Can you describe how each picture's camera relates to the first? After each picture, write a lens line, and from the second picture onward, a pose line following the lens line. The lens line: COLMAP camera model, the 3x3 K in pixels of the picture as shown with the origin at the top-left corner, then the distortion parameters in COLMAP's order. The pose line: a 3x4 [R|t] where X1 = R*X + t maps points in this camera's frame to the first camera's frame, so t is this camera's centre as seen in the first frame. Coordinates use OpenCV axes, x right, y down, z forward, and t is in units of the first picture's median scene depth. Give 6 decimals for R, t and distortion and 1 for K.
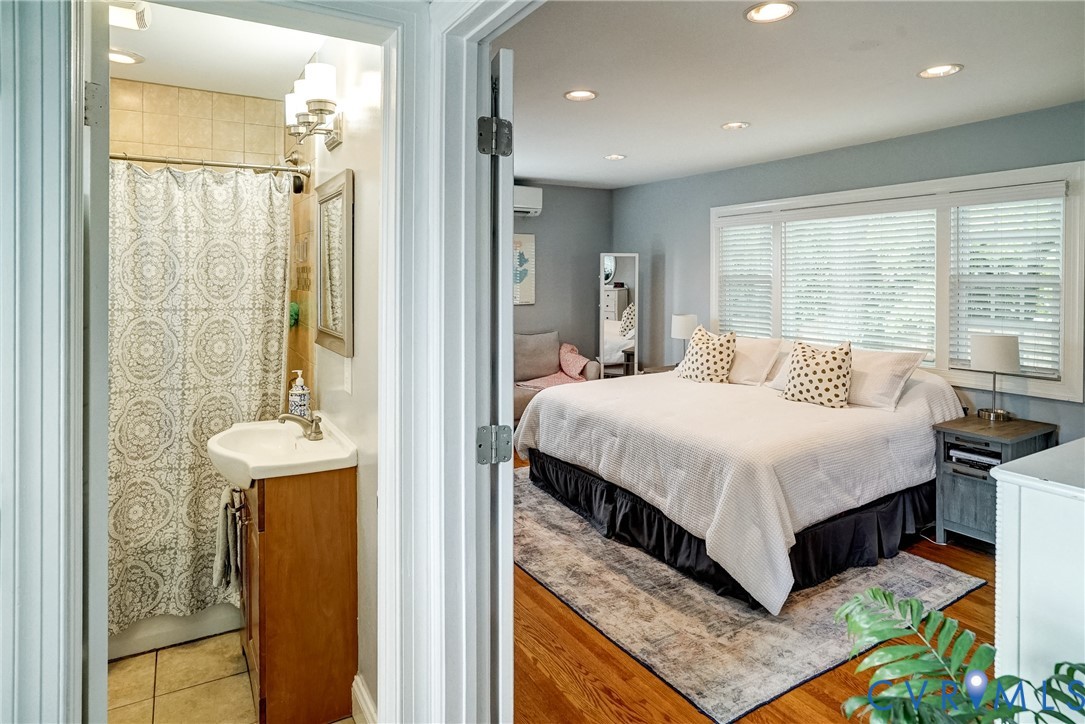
lens RADIAL K [[622.8, 0, 537.5], [0, 622.8, 265.8], [0, 0, 1]] dist [-0.034630, 0.019249]
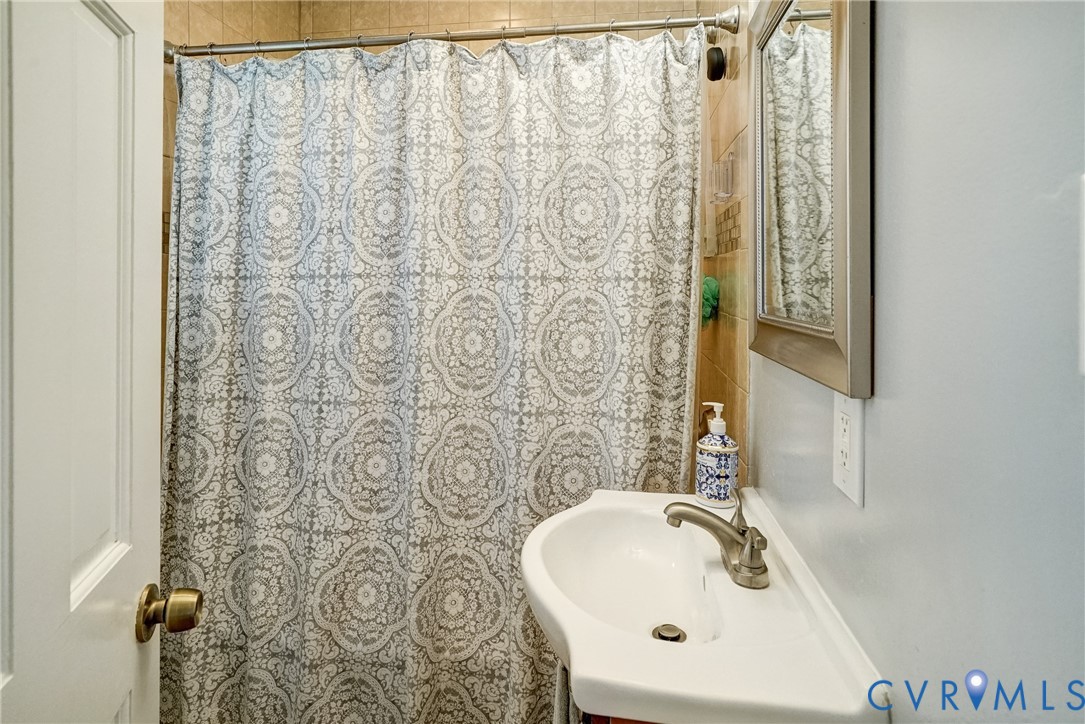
lens RADIAL K [[622.8, 0, 523.6], [0, 622.8, 288.5], [0, 0, 1]] dist [-0.034630, 0.019249]
pose [[0.775029, 0.007723, -0.631879, -0.193852], [0.003814, 0.999850, 0.016899, 0.069268], [0.631914, -0.015508, 0.774883, 0.524761]]
